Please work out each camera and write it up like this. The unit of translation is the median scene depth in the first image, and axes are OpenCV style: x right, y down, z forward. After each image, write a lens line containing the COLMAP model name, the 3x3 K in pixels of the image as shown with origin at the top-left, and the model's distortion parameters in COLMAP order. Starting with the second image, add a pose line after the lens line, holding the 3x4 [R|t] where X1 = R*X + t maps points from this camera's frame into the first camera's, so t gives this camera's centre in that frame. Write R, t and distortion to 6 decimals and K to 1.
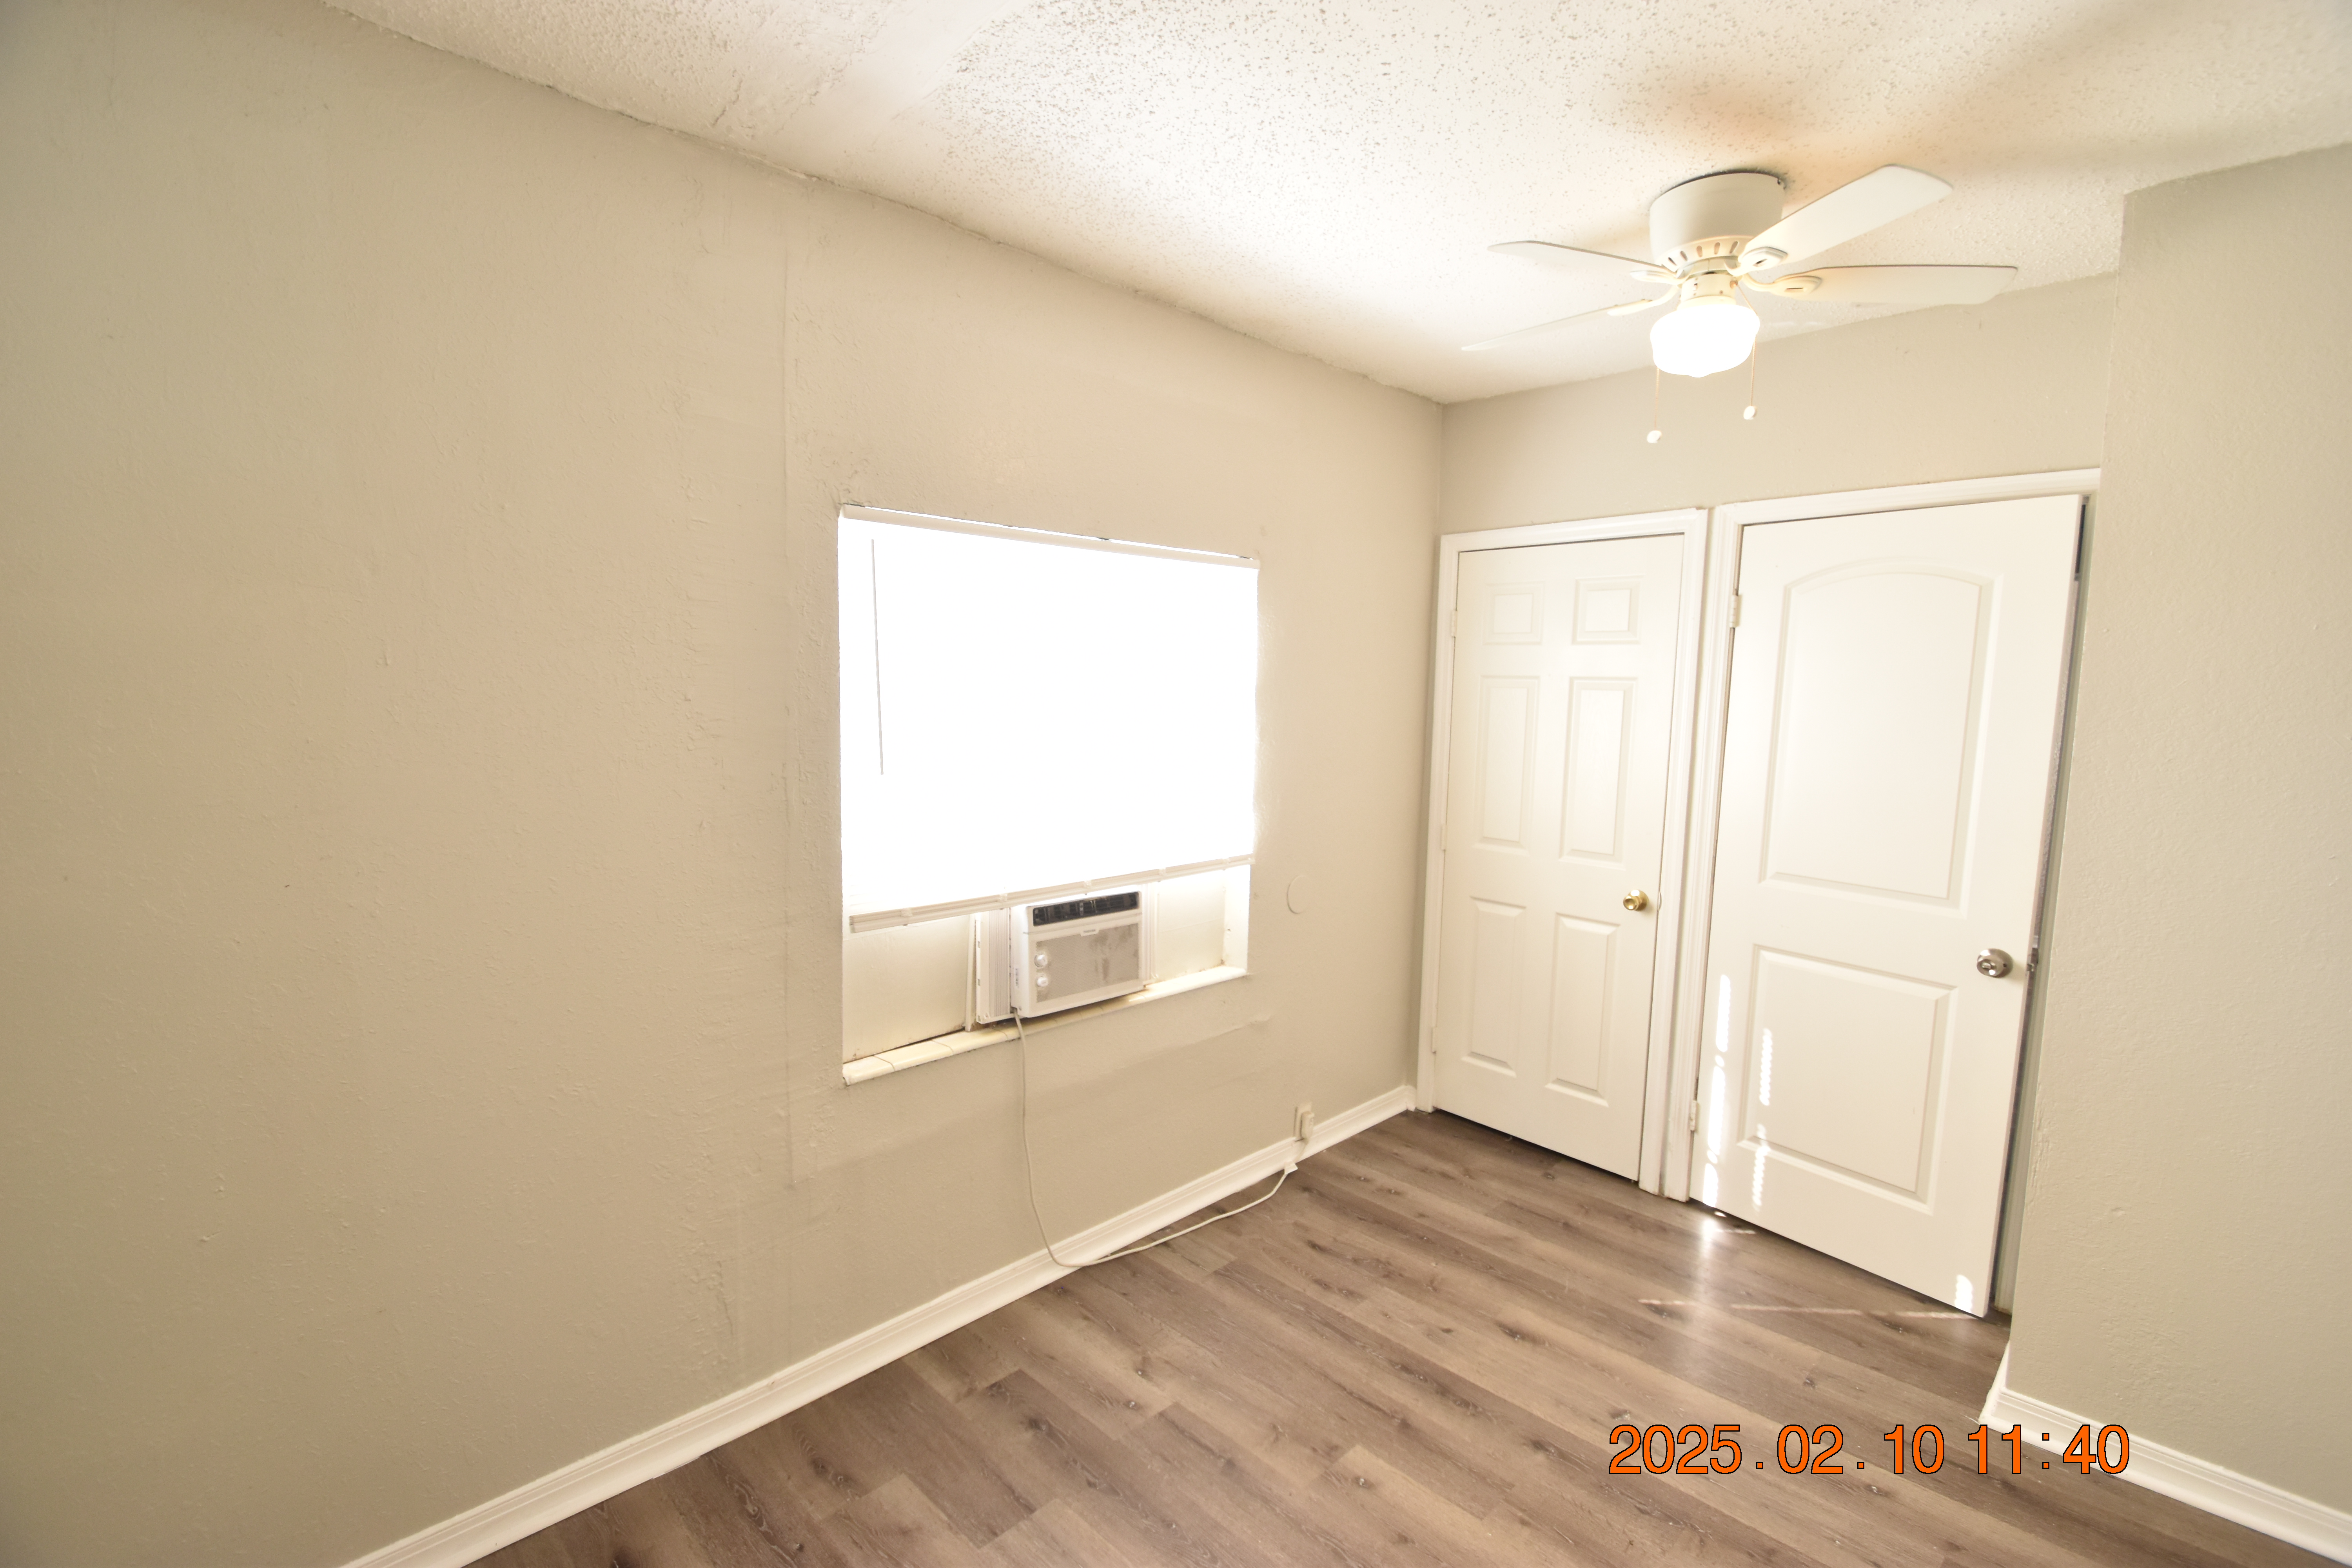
lens RADIAL K [[1026.7, 0, 1176.0], [0, 1026.7, 784.0], [0, 0, 1]] dist [0.009617, -0.014204]
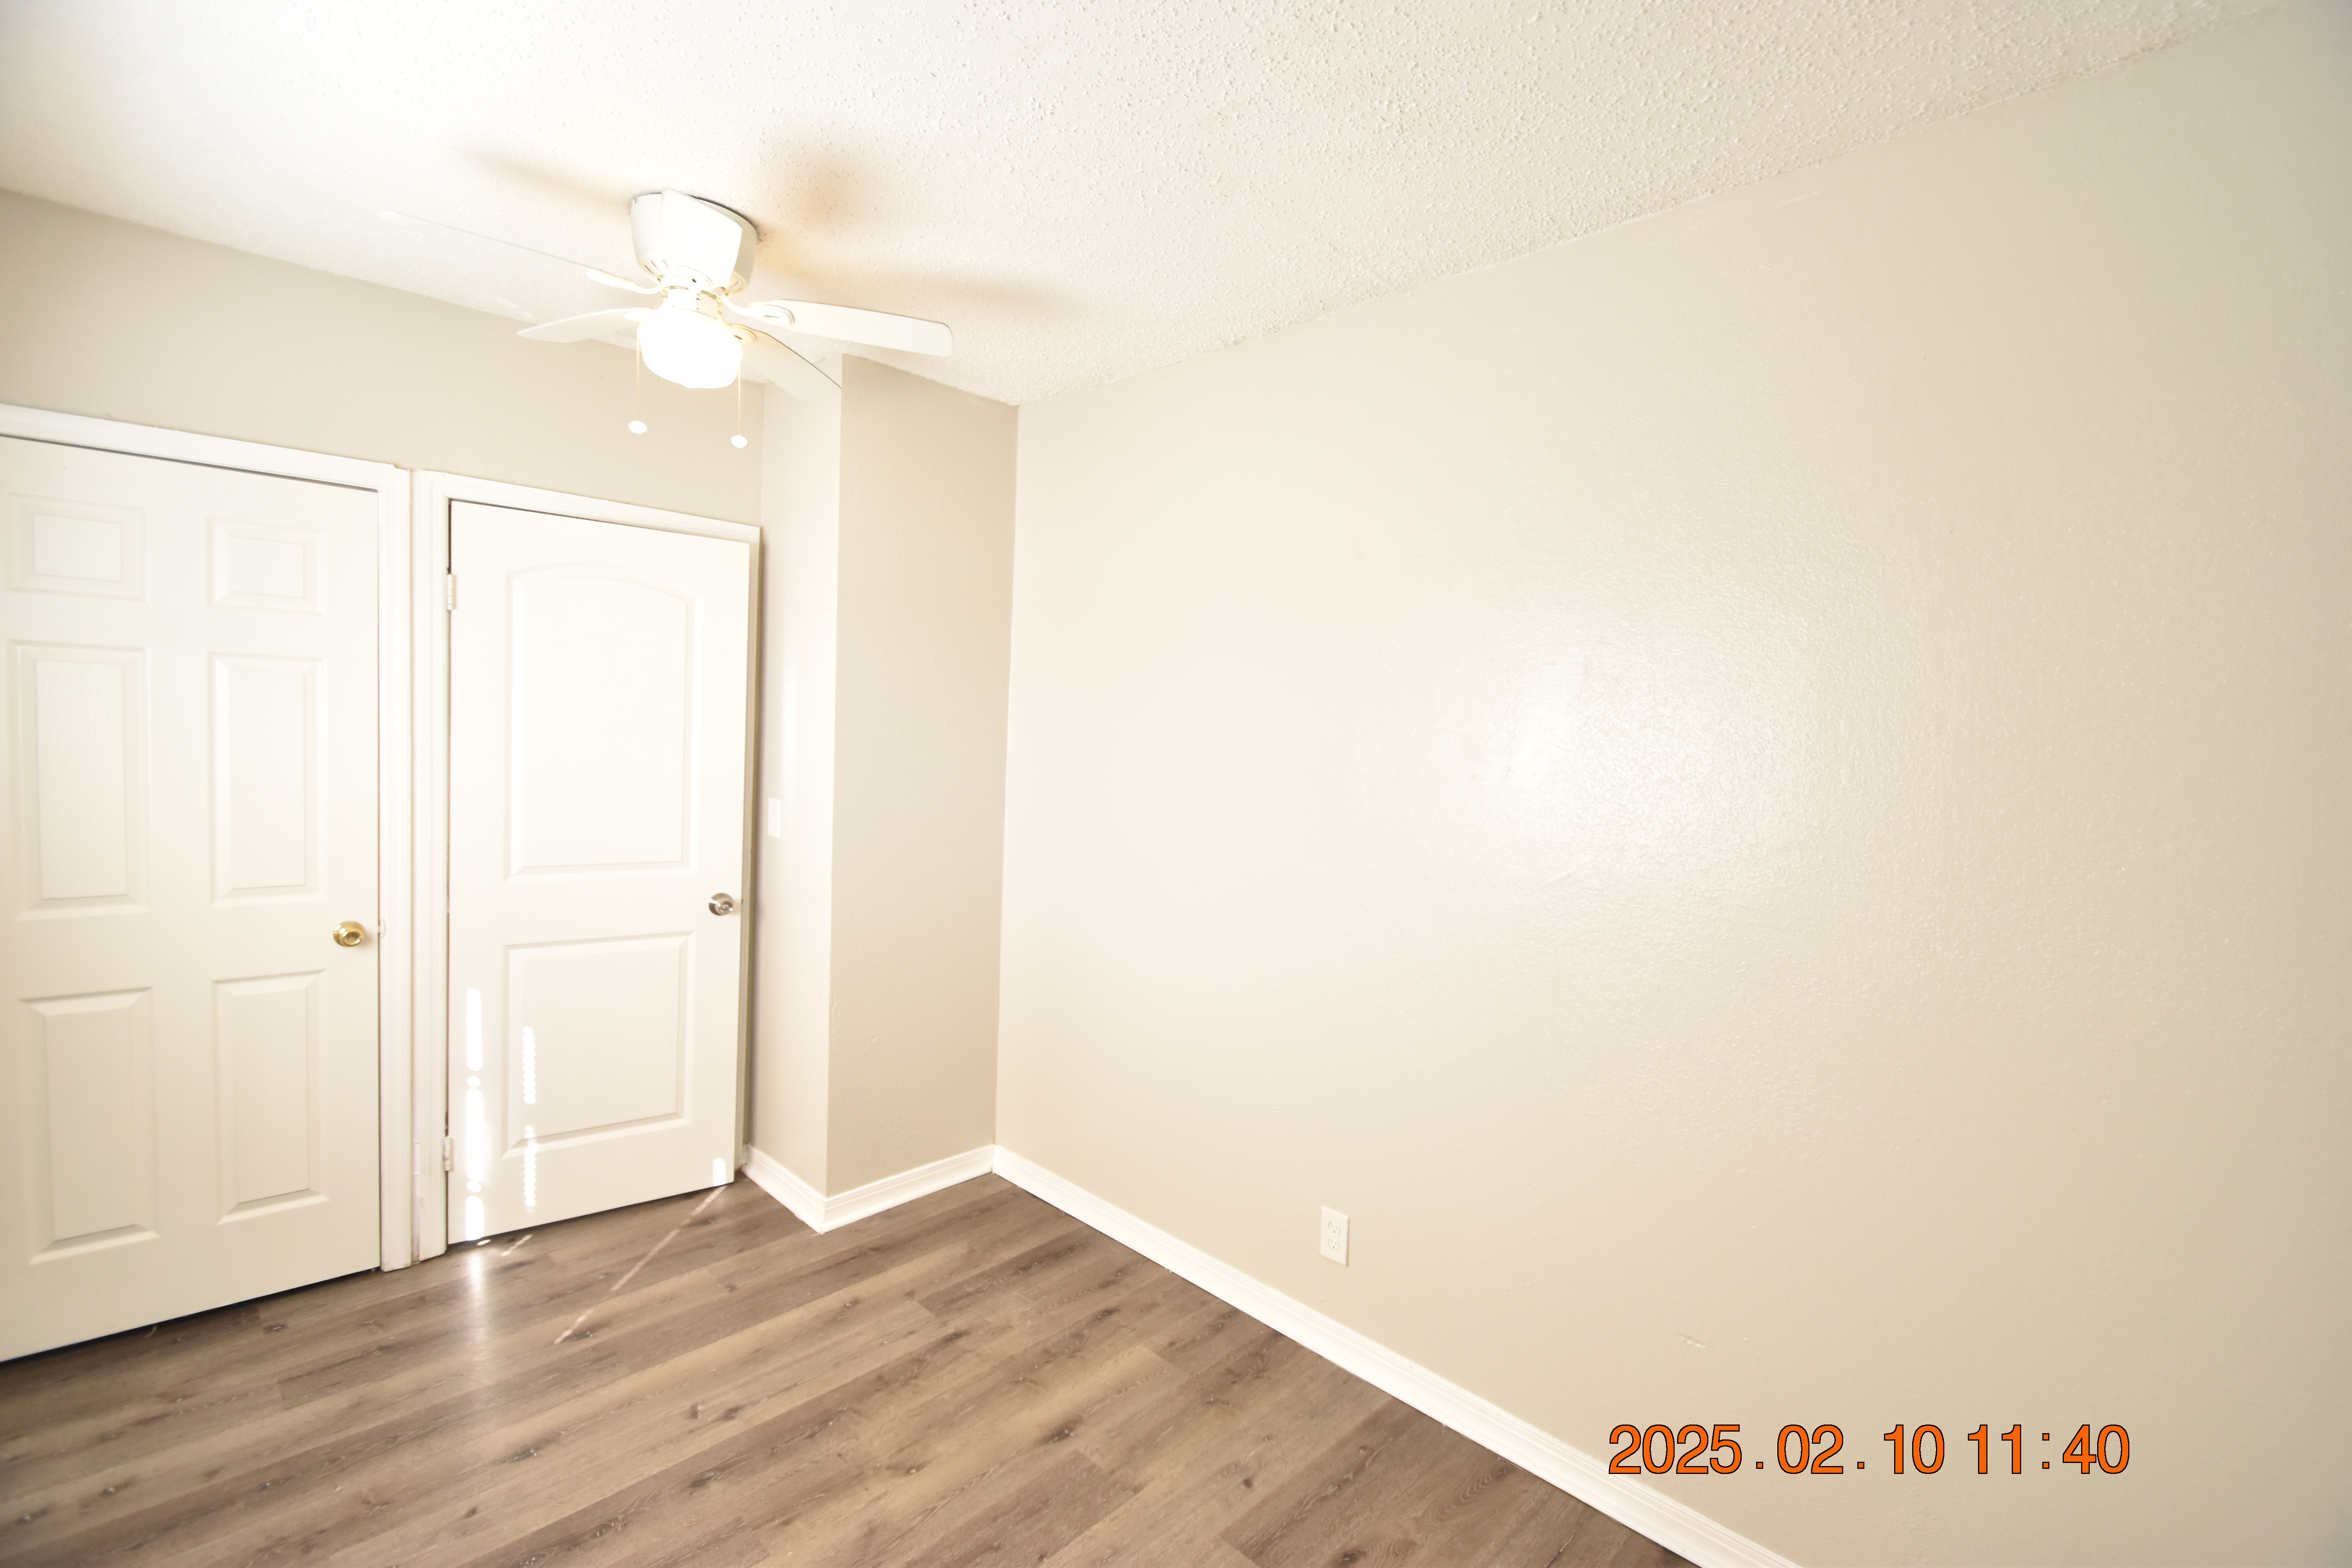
lens RADIAL K [[1026.5, 0, 1166.9], [0, 1026.5, 788.3], [0, 0, 1]] dist [0.009802, -0.012236]
pose [[-0.015231, -0.083824, 0.996364, -0.390285], [0.051018, 0.995117, 0.084499, -0.040083], [-0.998582, 0.052120, -0.010880, 0.385468]]
